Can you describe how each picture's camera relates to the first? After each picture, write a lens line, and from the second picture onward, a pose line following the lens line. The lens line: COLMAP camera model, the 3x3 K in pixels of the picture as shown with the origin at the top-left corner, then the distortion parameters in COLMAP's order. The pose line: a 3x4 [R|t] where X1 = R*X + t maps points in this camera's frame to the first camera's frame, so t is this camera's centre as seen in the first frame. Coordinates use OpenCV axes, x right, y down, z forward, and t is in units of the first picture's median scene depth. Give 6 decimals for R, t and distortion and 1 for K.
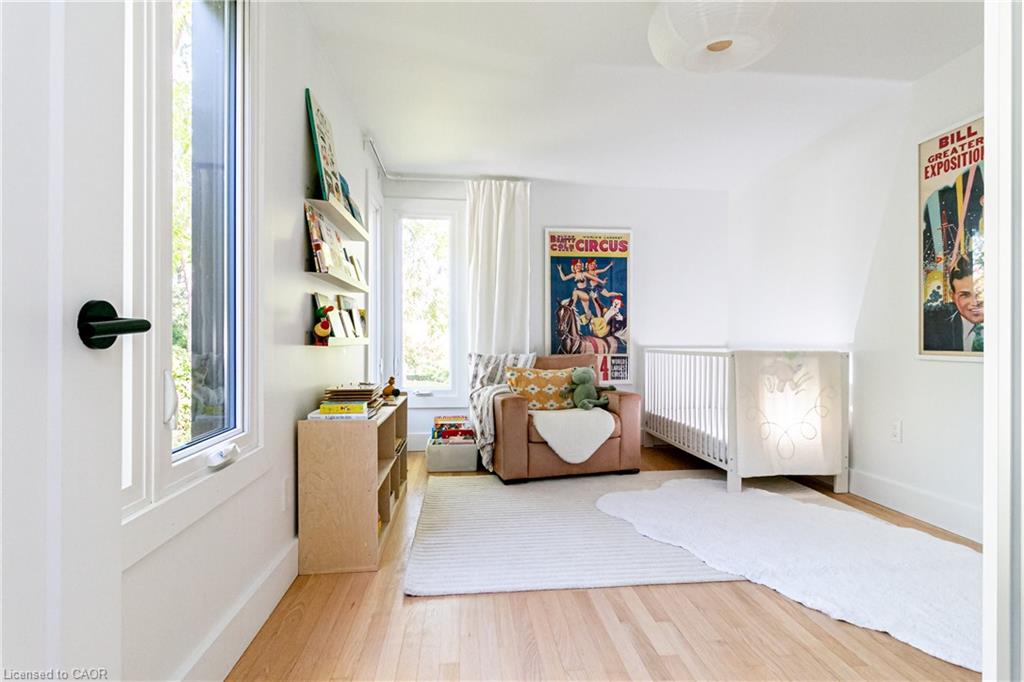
lens RADIAL K [[507.5, 0, 514.9], [0, 507.5, 342.3], [0, 0, 1]] dist [0.002472, 0.000679]
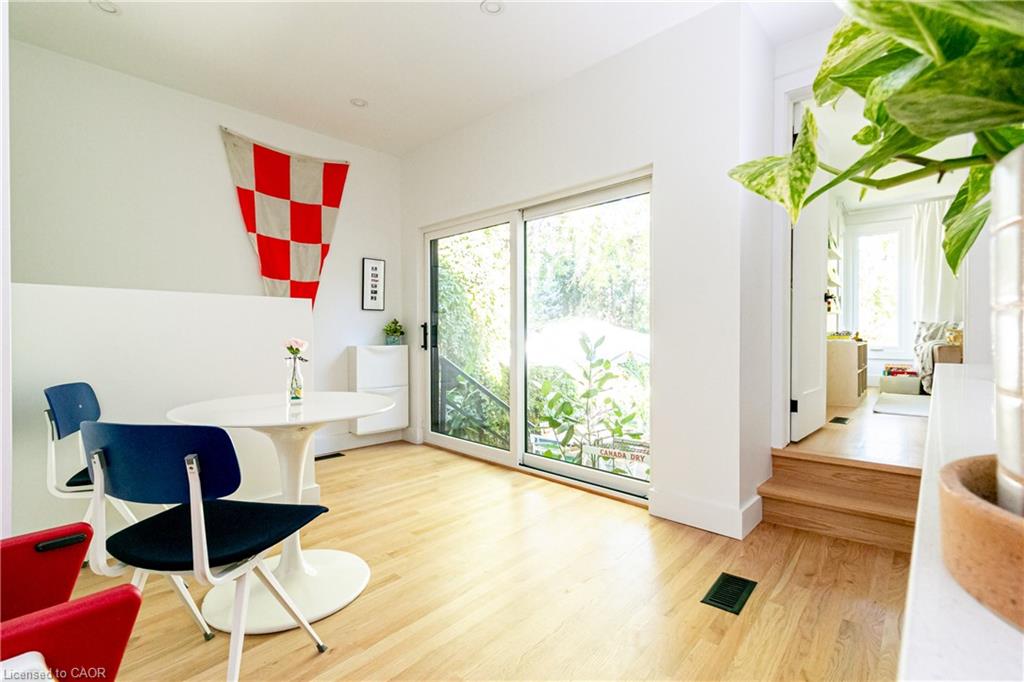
lens RADIAL K [[478.0, 0, 513.3], [0, 478.0, 340.5], [0, 0, 1]] dist [-0.003676, 0.003662]
pose [[0.692810, 0.003433, -0.721112, 0.097901], [0.002838, 0.999968, 0.007487, 0.057798], [0.721115, -0.007234, 0.692778, -0.758519]]
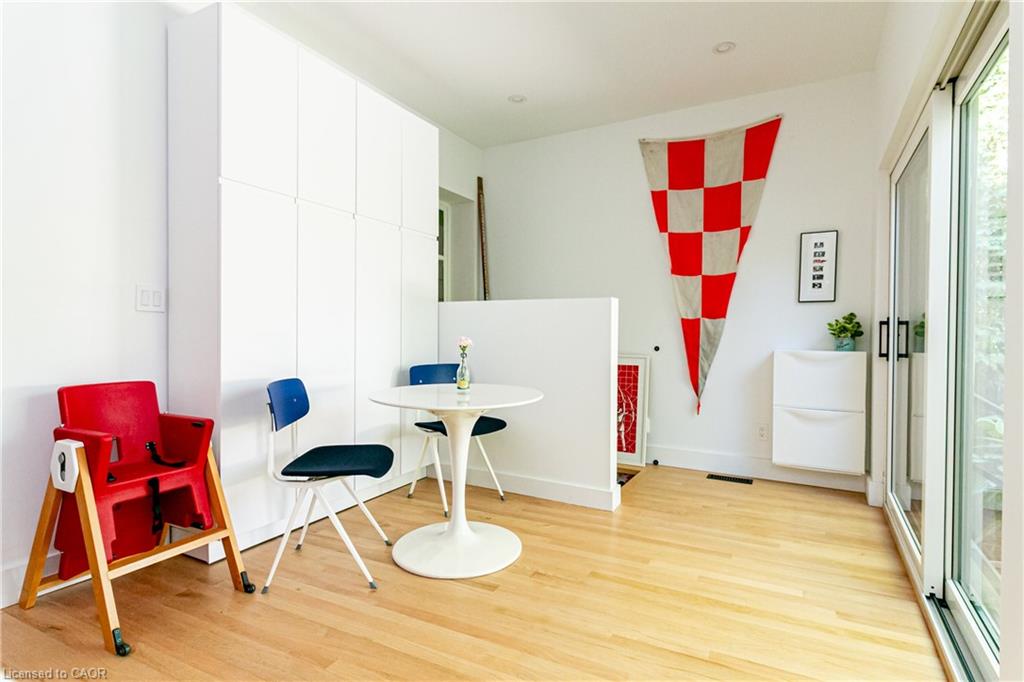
lens RADIAL K [[507.5, 0, 517.0], [0, 507.5, 339.0], [0, 0, 1]] dist [0.002472, 0.000679]
pose [[-0.517630, 0.003670, -0.855597, 0.083615], [-0.012448, 0.999853, 0.011820, 0.055436], [0.855514, 0.016769, -0.517508, -0.445932]]
